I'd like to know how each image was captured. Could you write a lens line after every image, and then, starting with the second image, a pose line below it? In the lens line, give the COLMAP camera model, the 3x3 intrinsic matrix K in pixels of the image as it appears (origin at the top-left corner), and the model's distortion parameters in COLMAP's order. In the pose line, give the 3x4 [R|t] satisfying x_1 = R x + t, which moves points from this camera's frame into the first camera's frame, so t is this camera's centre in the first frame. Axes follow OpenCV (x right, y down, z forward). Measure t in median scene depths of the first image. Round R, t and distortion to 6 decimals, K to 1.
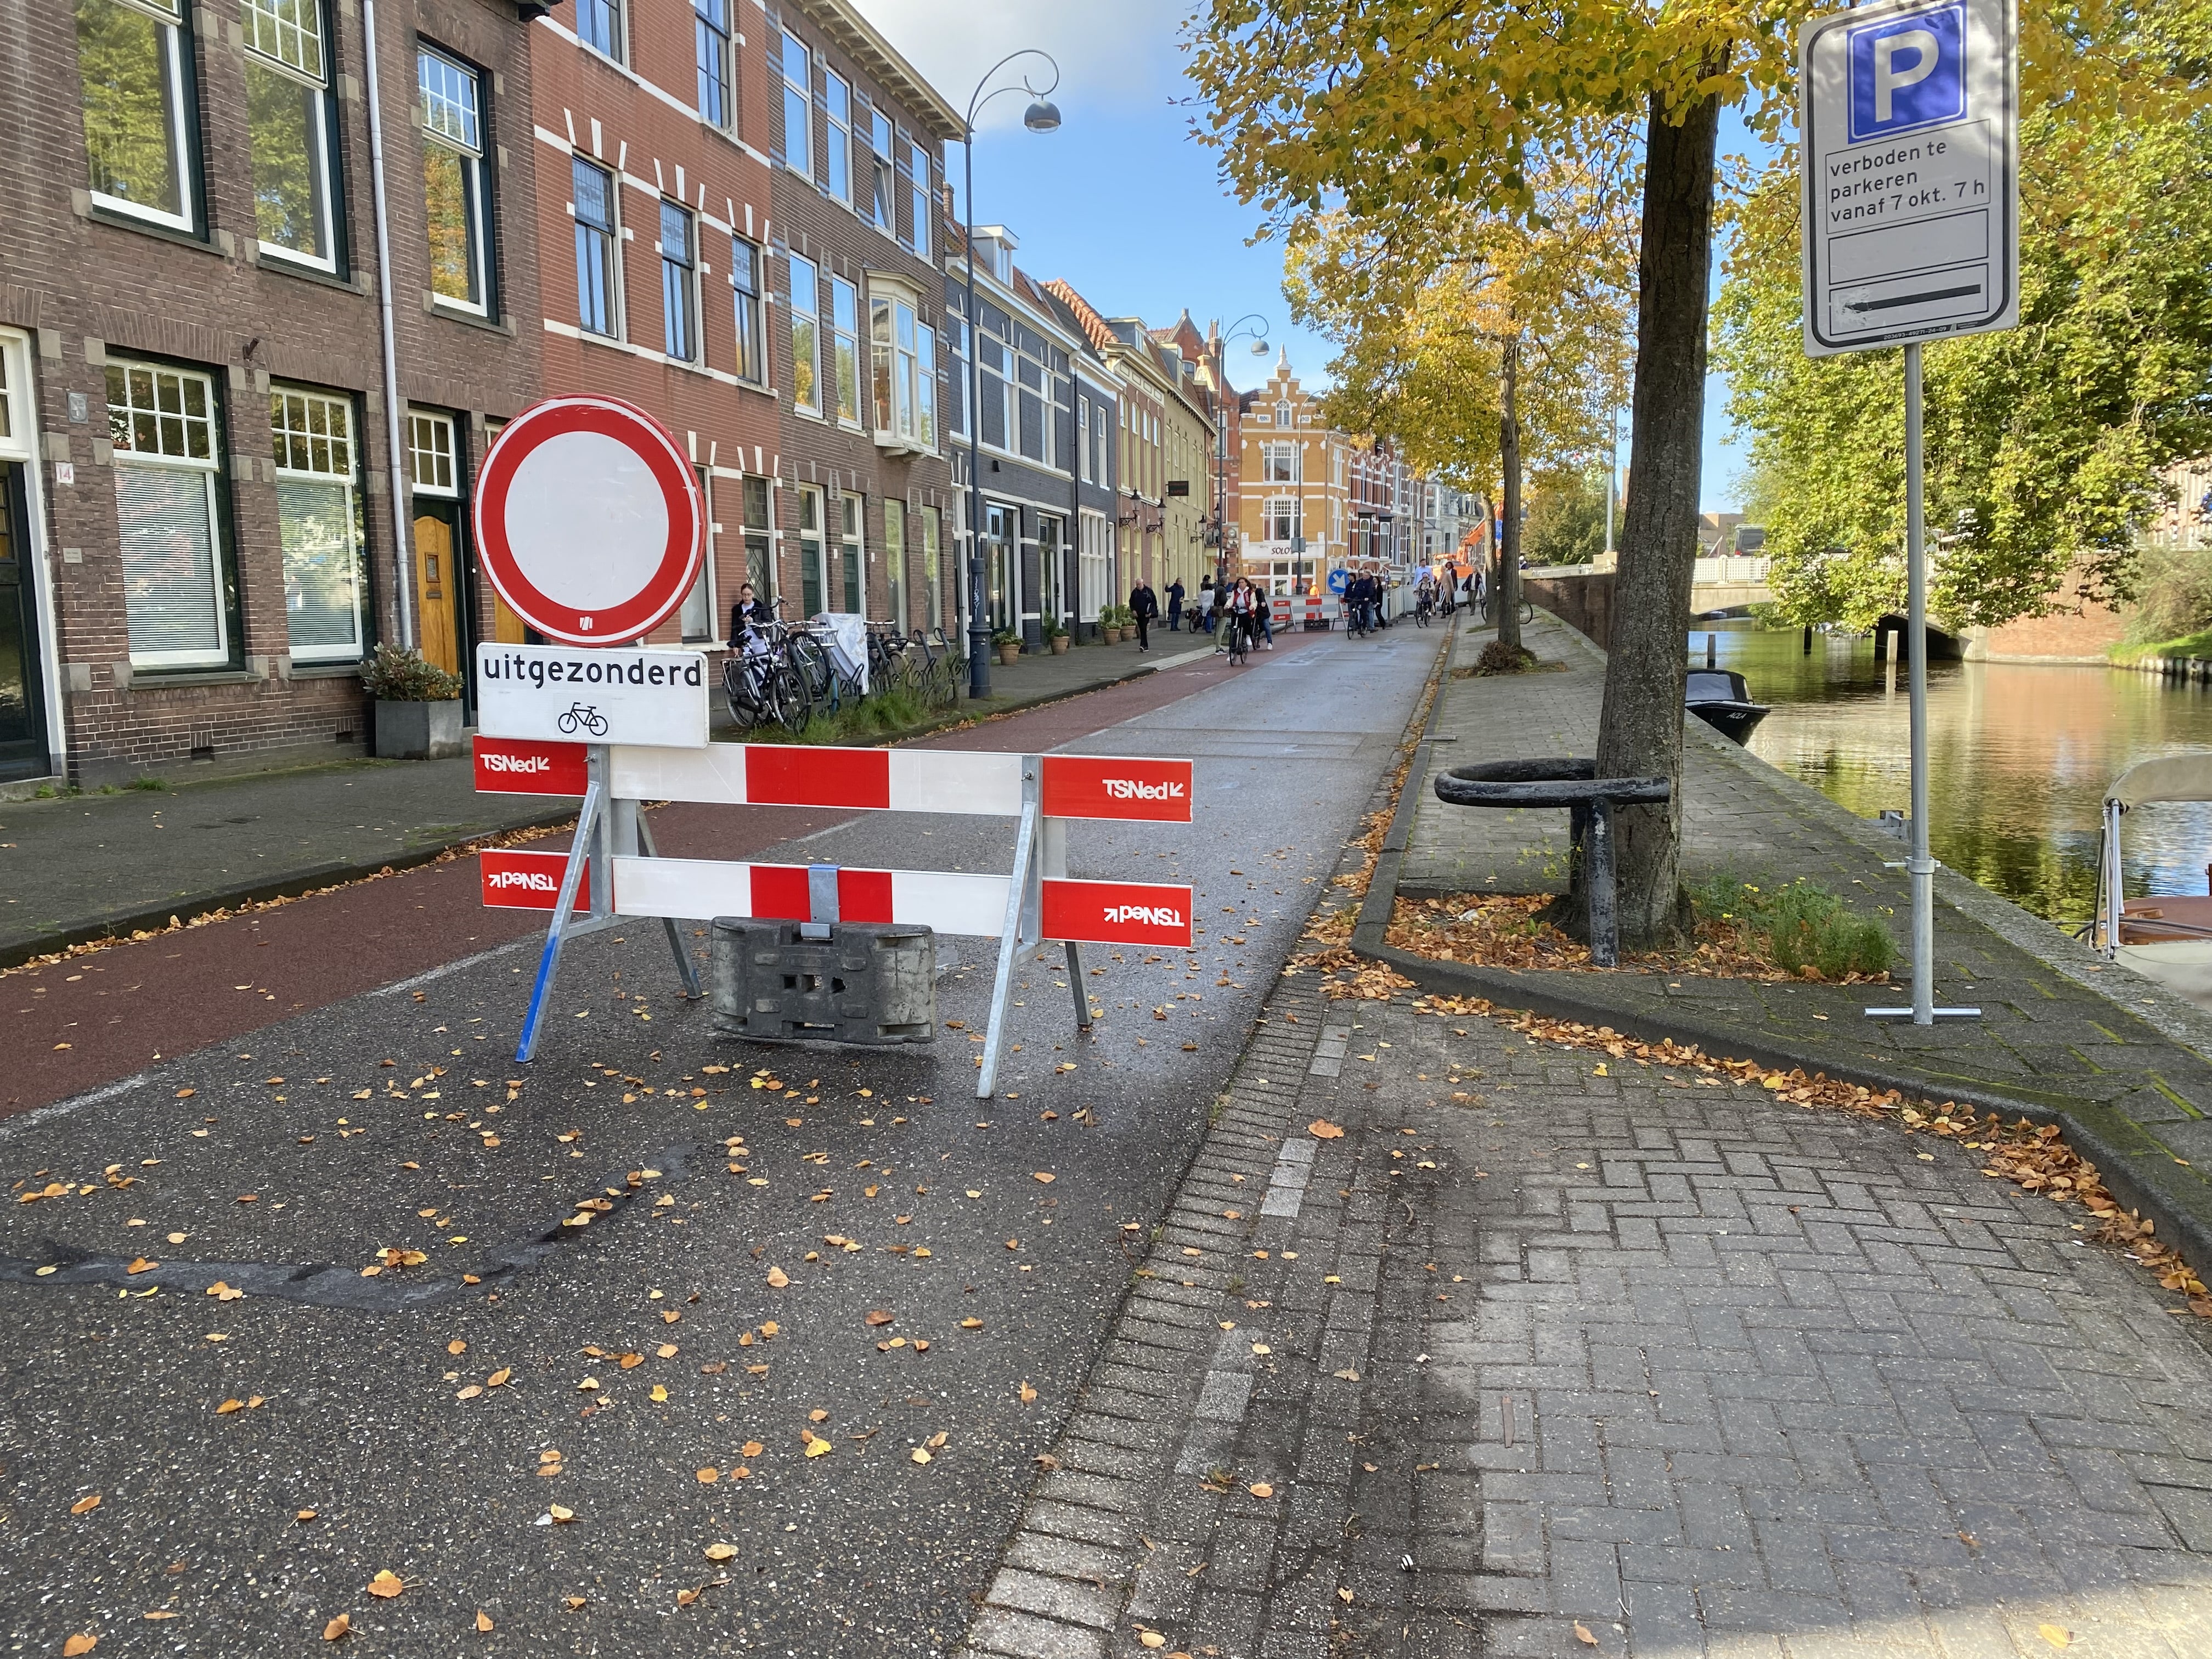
lens RADIAL K [[1688.7, 0, 1106.0], [0, 1688.7, 829.5], [0, 0, 1]] dist [0.118294, -0.000074]
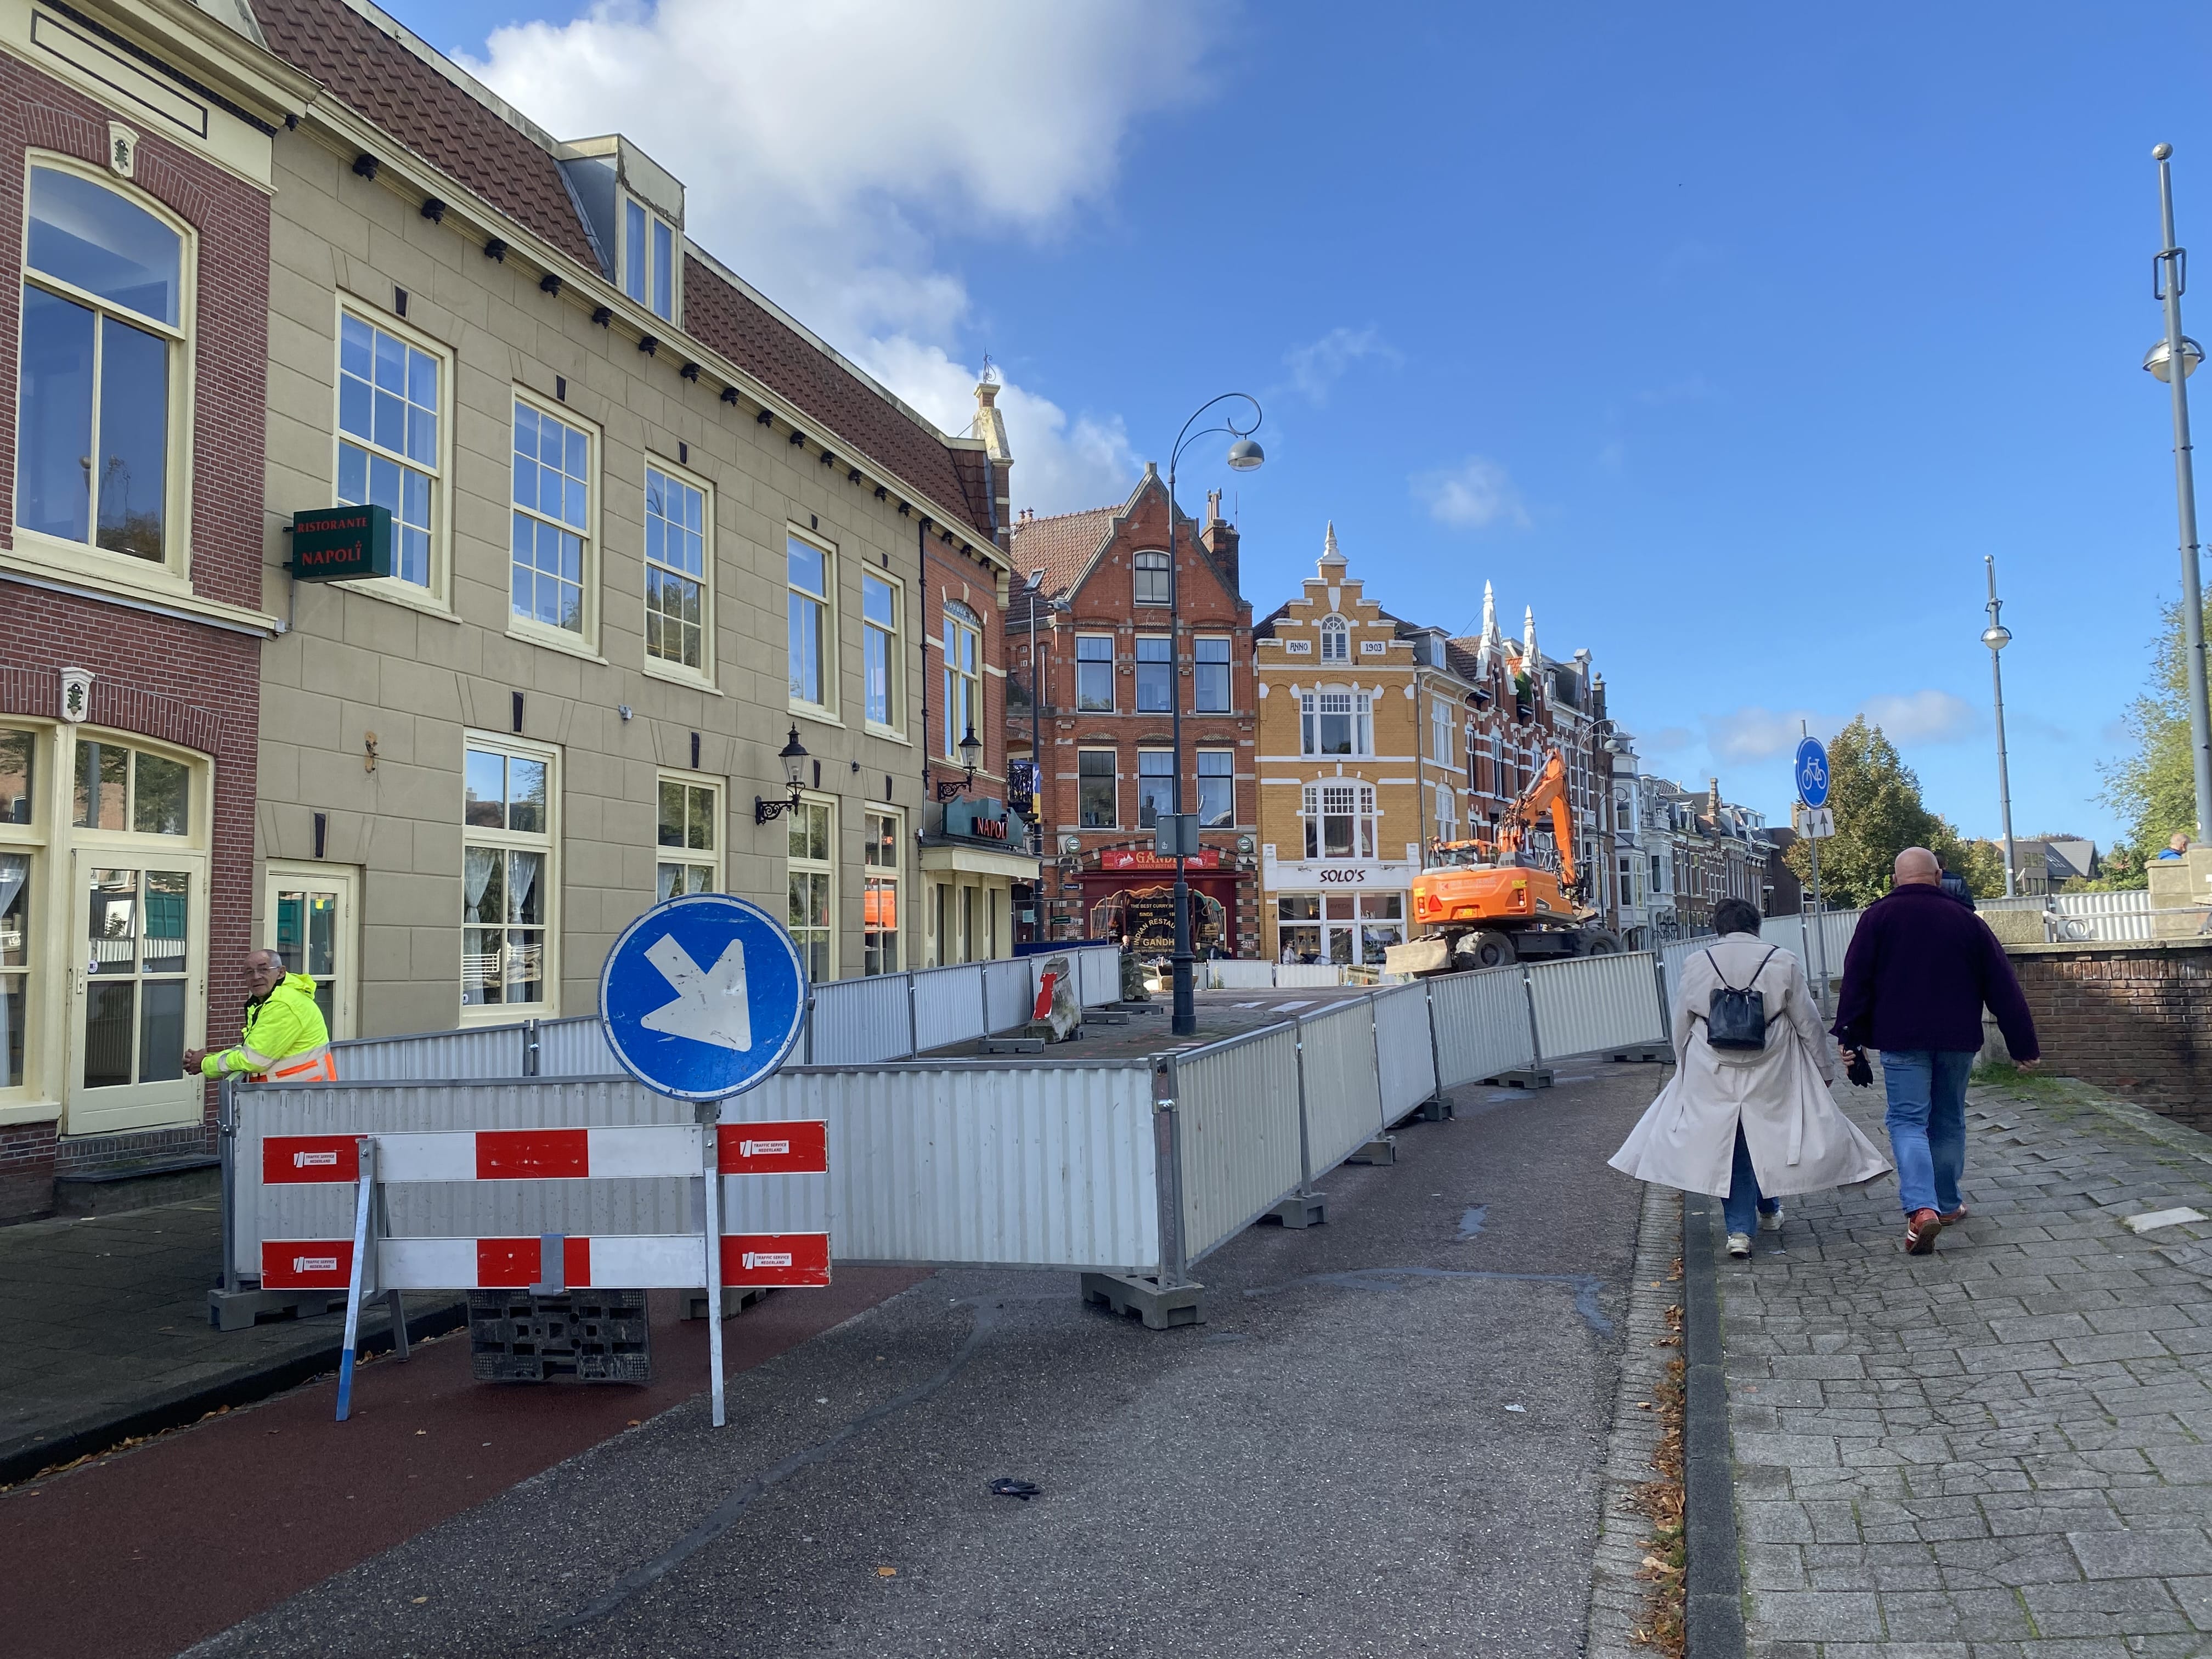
lens RADIAL K [[1688.7, 0, 1106.0], [0, 1688.7, 829.5], [0, 0, 1]] dist [0.118294, -0.000074]
pose [[0.992848, -0.012857, -0.118694, 0.094250], [-0.011098, 0.979939, -0.198986, -0.069019], [0.118871, 0.198880, 0.972788, 0.453963]]
